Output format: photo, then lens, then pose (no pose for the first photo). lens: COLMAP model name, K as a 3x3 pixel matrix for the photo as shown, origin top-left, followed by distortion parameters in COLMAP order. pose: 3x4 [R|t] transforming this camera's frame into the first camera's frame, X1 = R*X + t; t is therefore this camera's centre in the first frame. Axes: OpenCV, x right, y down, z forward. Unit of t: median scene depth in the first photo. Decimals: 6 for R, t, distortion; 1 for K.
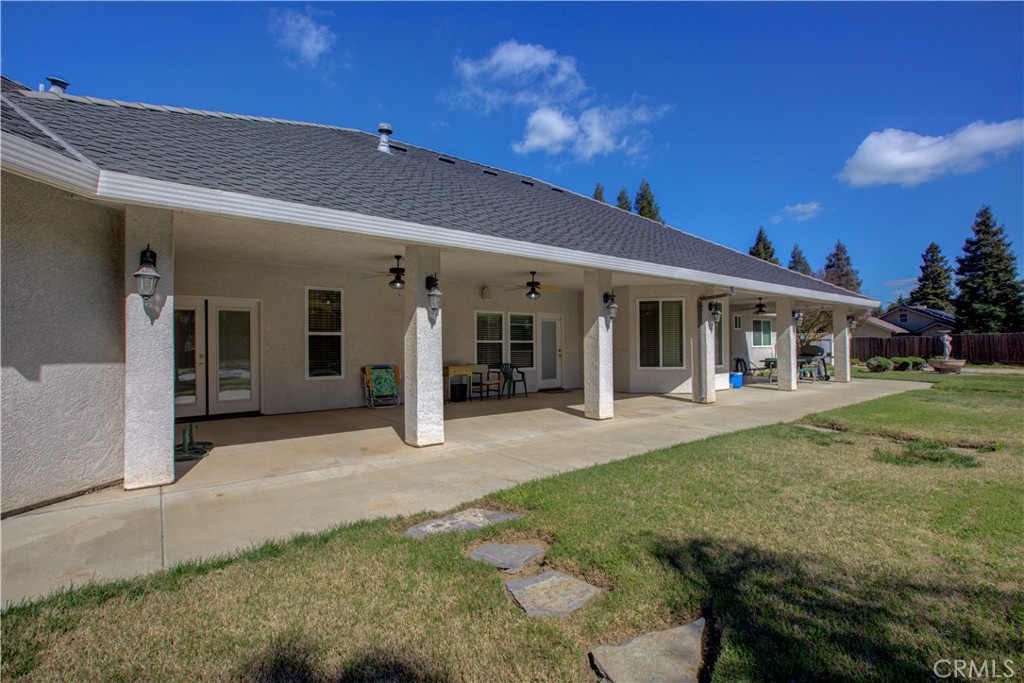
lens RADIAL K [[470.3, 0, 514.0], [0, 470.3, 341.9], [0, 0, 1]] dist [-0.004466, 0.003288]
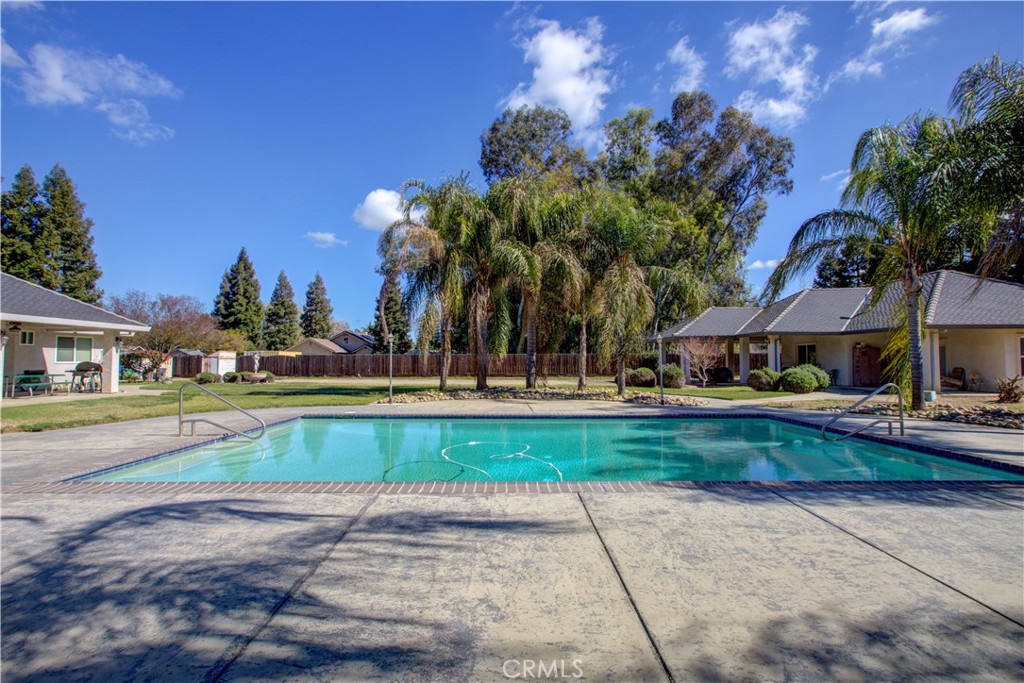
lens RADIAL K [[470.3, 0, 517.8], [0, 470.3, 349.8], [0, 0, 1]] dist [-0.004466, 0.003288]
pose [[0.600790, 0.029397, 0.798866, 0.104470], [-0.016137, 0.999566, -0.024647, -0.003438], [-0.799244, 0.001917, 0.601004, -0.163398]]
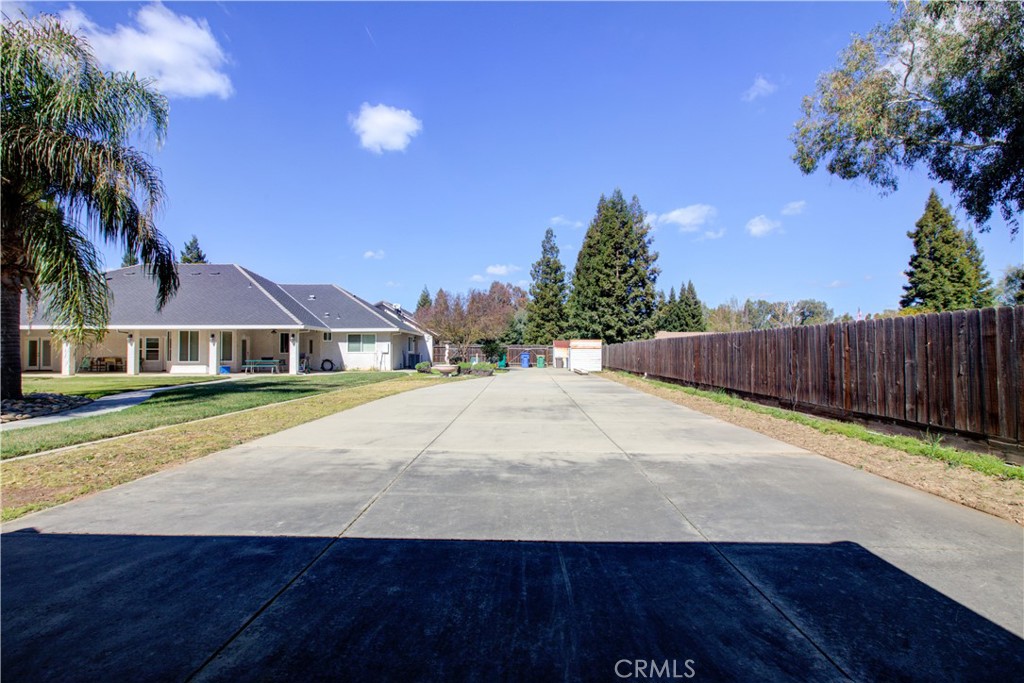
lens RADIAL K [[470.3, 0, 513.5], [0, 470.3, 338.2], [0, 0, 1]] dist [-0.004466, 0.003288]
pose [[0.815361, -0.000325, -0.578953, 0.633588], [-0.002054, 0.999992, -0.003454, -0.011406], [0.578949, 0.004006, 0.815354, 0.041849]]
